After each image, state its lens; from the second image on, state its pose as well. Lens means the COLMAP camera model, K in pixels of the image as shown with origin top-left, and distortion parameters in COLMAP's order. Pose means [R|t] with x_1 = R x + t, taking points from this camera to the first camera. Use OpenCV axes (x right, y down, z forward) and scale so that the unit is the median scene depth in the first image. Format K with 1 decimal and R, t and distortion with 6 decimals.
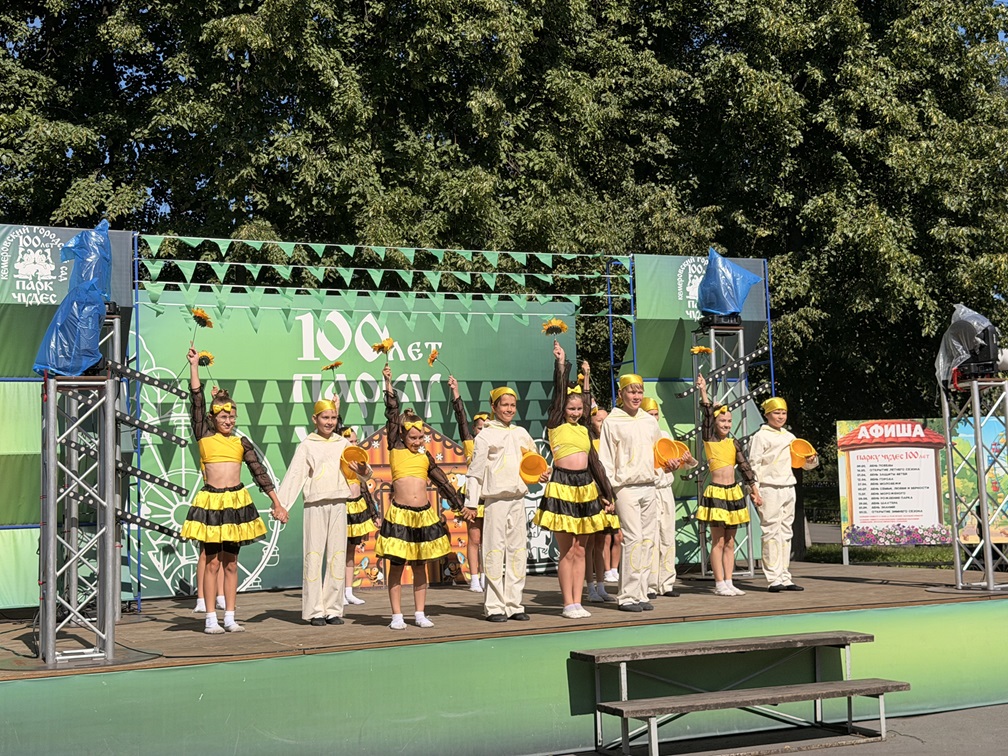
lens RADIAL K [[1439.4, 0, 494.9], [0, 1439.4, 363.5], [0, 0, 1]] dist [0.184744, -0.341127]
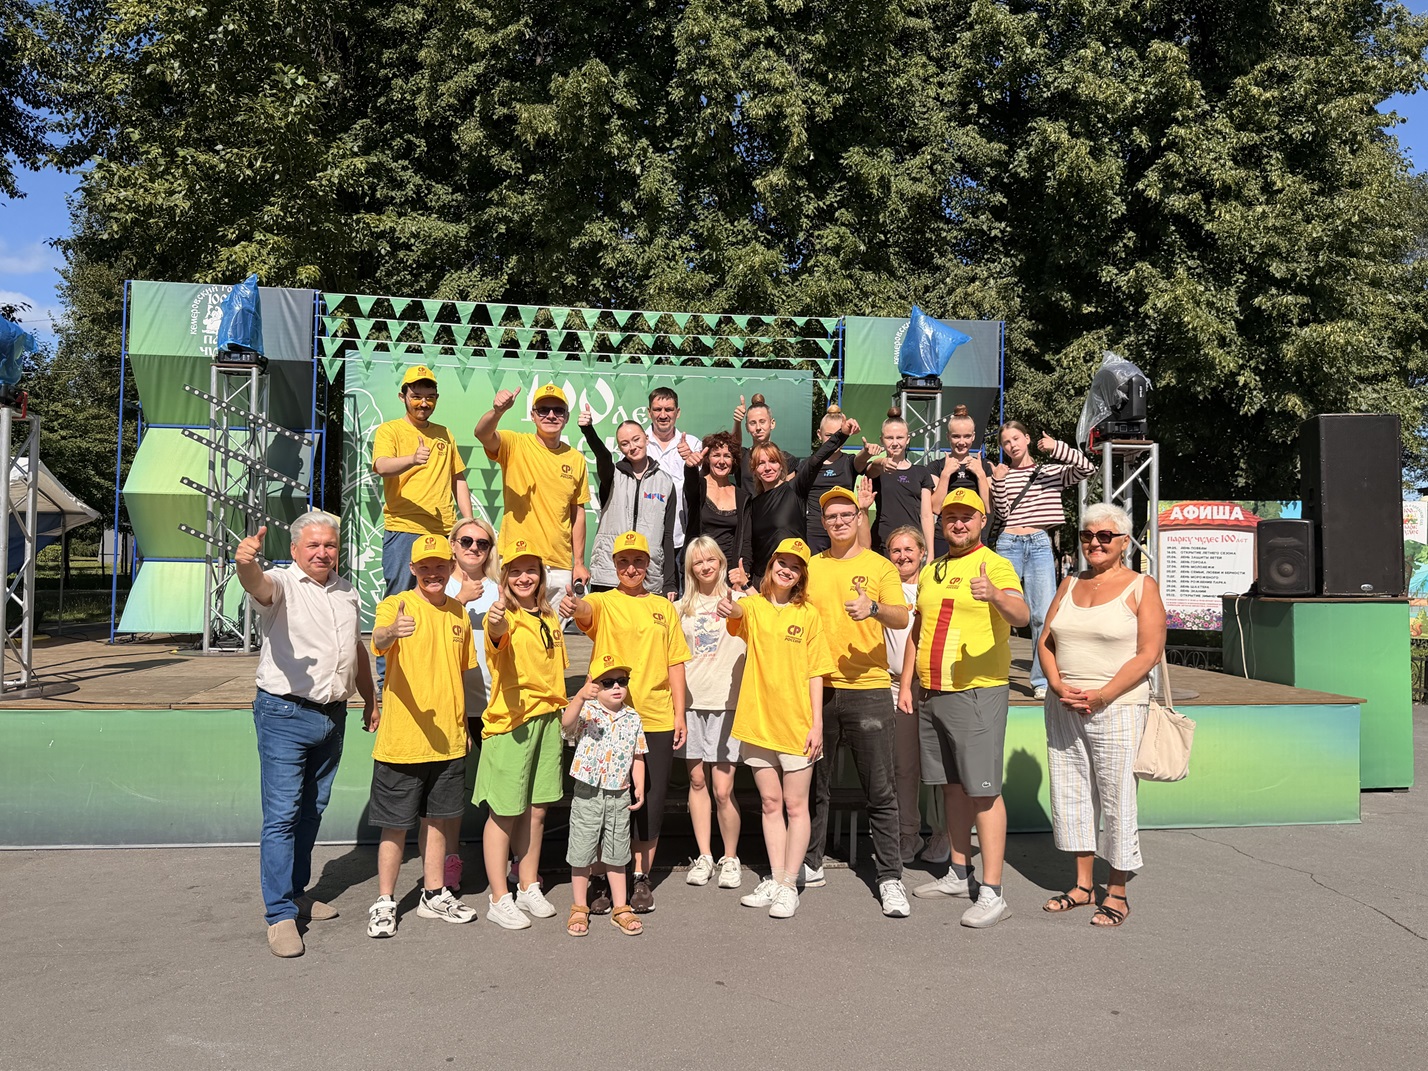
lens RADIAL K [[1103.5, 0, 717.9], [0, 1103.5, 527.4], [0, 0, 1]] dist [0.149524, -0.295924]
pose [[0.953335, 0.041359, -0.299068, 0.193547], [-0.022258, 0.997505, 0.066997, 0.013943], [0.301093, -0.057214, 0.951877, 0.203811]]
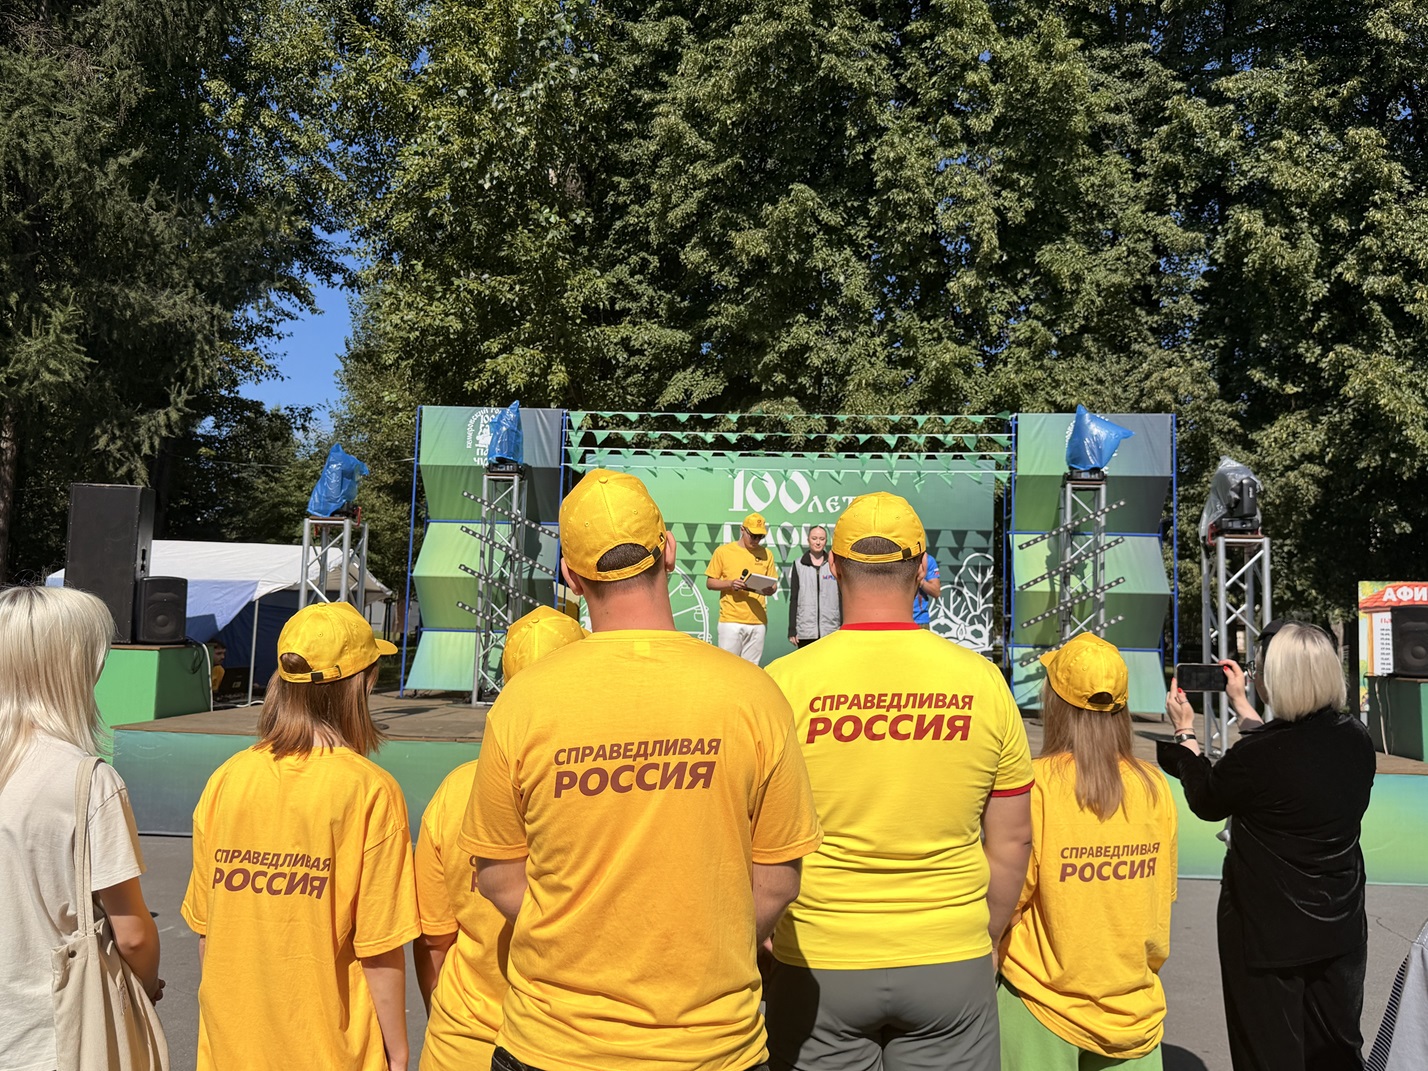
lens RADIAL K [[1172.1, 0, 714.0], [0, 1172.1, 535.5], [0, 0, 1]] dist [0.082911, -0.134052]
pose [[0.867153, 0.019933, -0.497643, 0.265921], [-0.013006, 0.999764, 0.017382, 0.001179], [0.497872, -0.008600, 0.867208, 0.109637]]
